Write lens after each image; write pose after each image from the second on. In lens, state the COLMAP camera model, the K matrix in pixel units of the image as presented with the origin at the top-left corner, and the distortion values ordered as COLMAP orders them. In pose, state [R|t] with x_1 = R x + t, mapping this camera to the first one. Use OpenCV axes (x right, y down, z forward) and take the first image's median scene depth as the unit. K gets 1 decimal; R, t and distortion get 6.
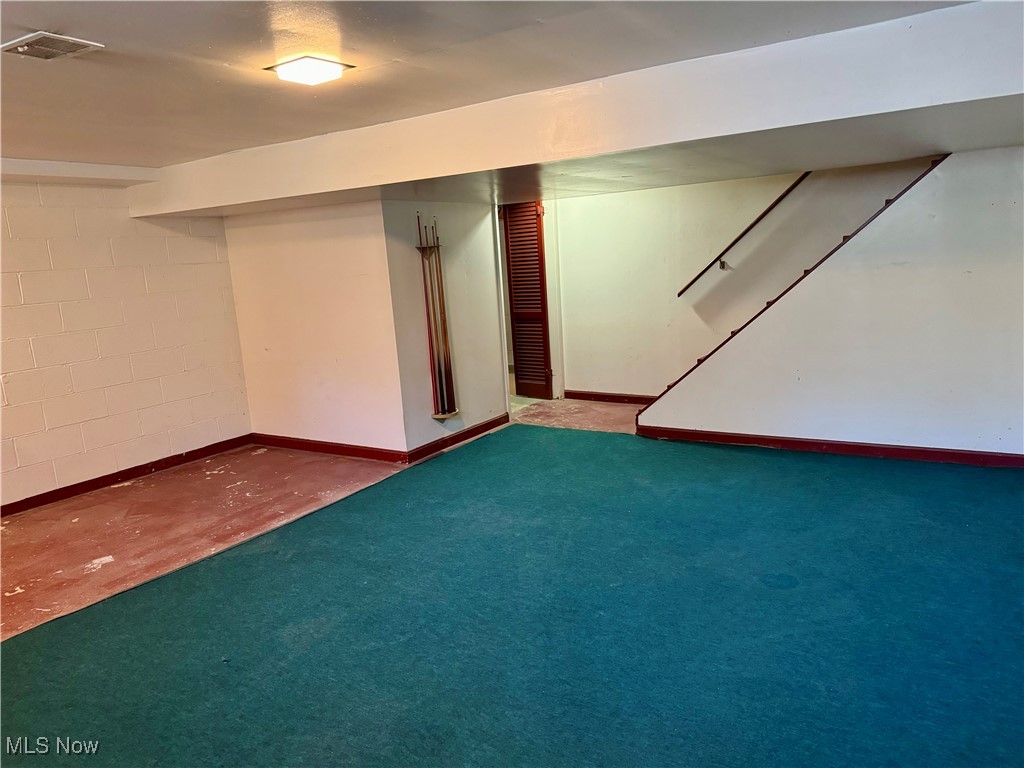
lens RADIAL K [[709.4, 0, 512.0], [0, 709.4, 384.0], [0, 0, 1]] dist [0.065705, -0.067128]
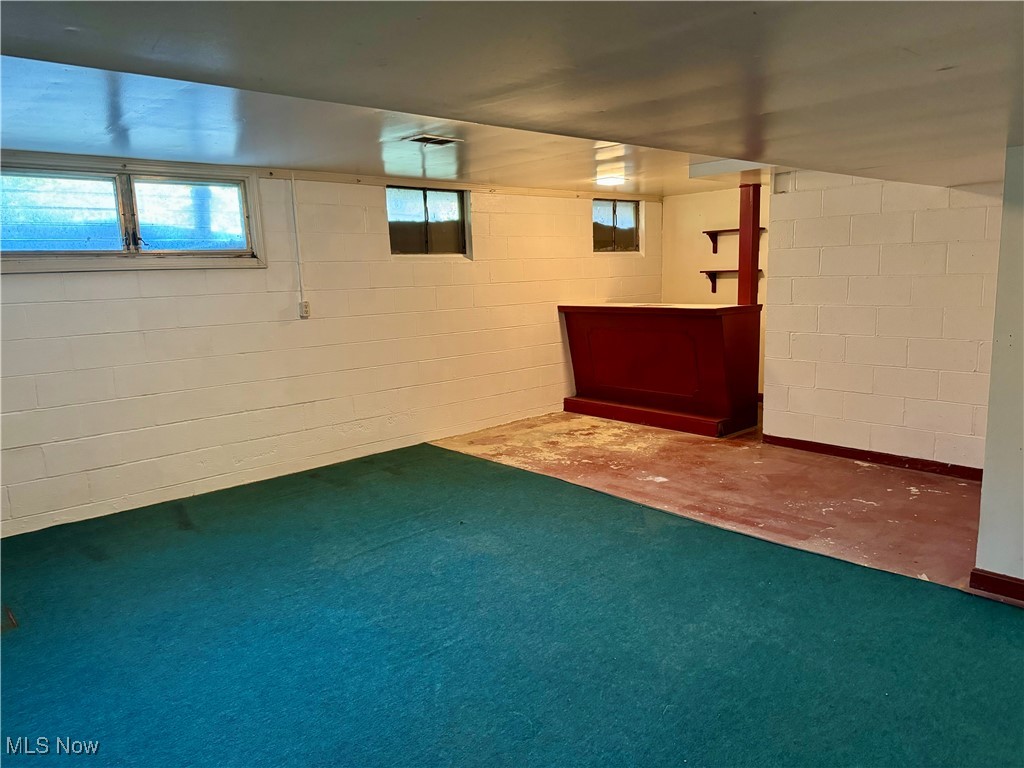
lens RADIAL K [[709.4, 0, 512.0], [0, 709.4, 384.0], [0, 0, 1]] dist [0.065705, -0.067128]
pose [[-0.254730, 0.224392, -0.940617, 0.589557], [-0.130390, 0.955851, 0.263338, -0.196139], [0.958181, 0.189727, -0.214226, 0.868982]]
